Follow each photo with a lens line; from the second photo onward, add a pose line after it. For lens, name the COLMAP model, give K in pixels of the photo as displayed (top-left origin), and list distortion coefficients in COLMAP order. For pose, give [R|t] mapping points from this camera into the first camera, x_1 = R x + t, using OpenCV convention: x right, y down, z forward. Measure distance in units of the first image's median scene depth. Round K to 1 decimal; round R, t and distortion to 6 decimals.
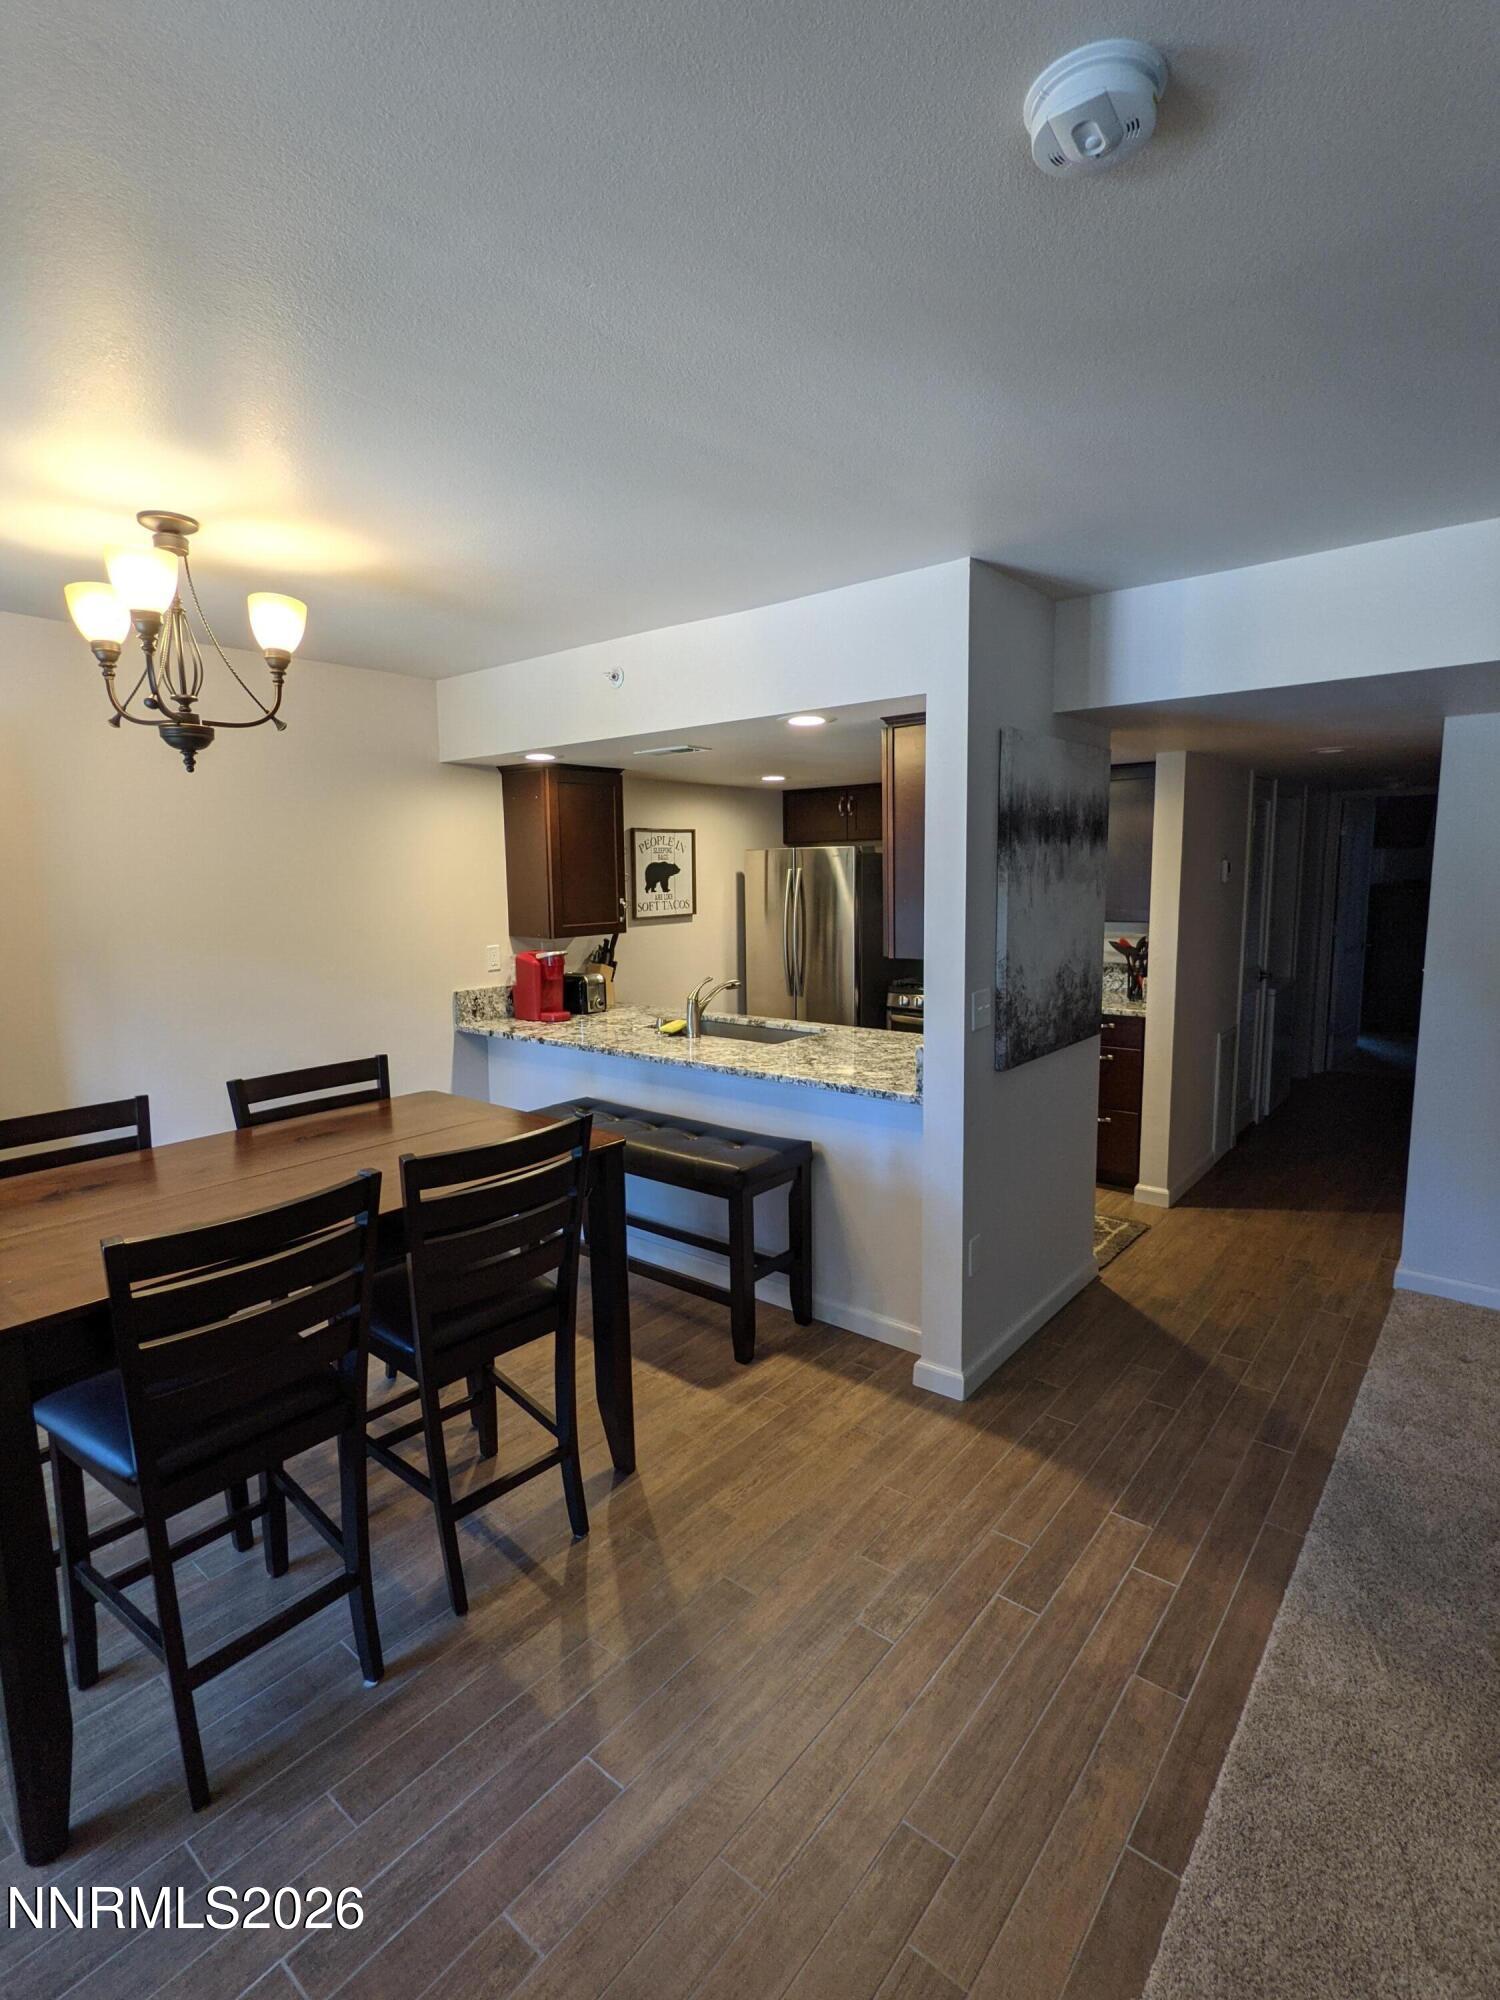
lens RADIAL K [[962.8, 0, 739.0], [0, 962.8, 998.6], [0, 0, 1]] dist [0.003621, 0.000434]
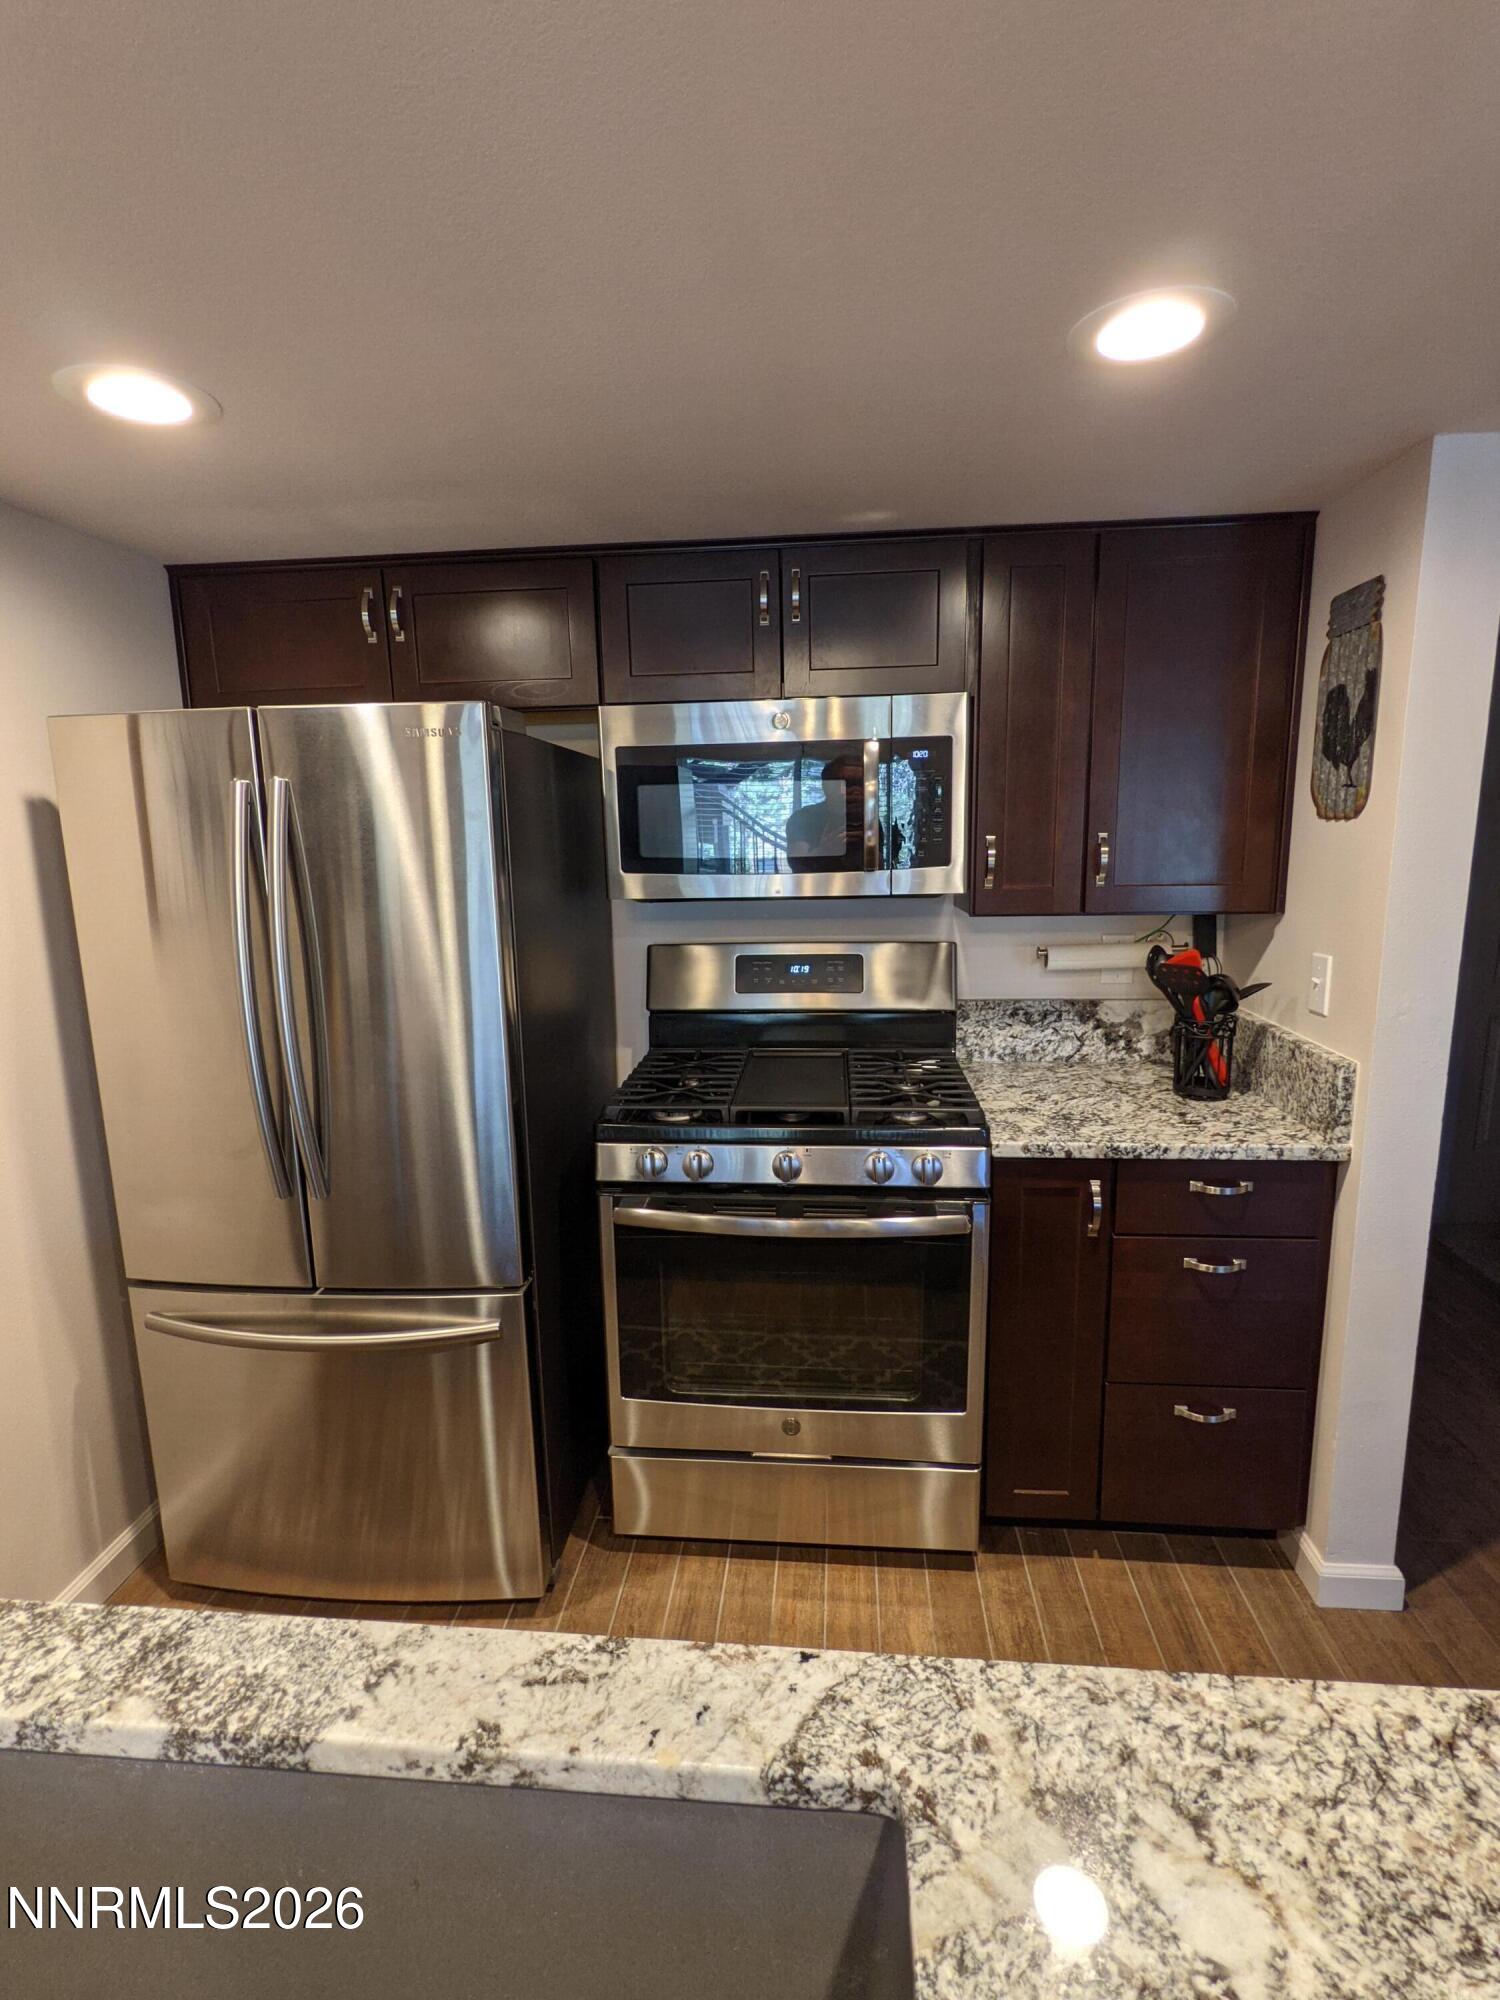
lens RADIAL K [[962.8, 0, 752.3], [0, 962.8, 999.5], [0, 0, 1]] dist [0.003621, 0.000434]
pose [[0.893331, -0.130940, 0.429900, 0.062783], [0.093702, 0.989857, 0.106781, -0.084332], [-0.439521, -0.055108, 0.896540, 0.653824]]
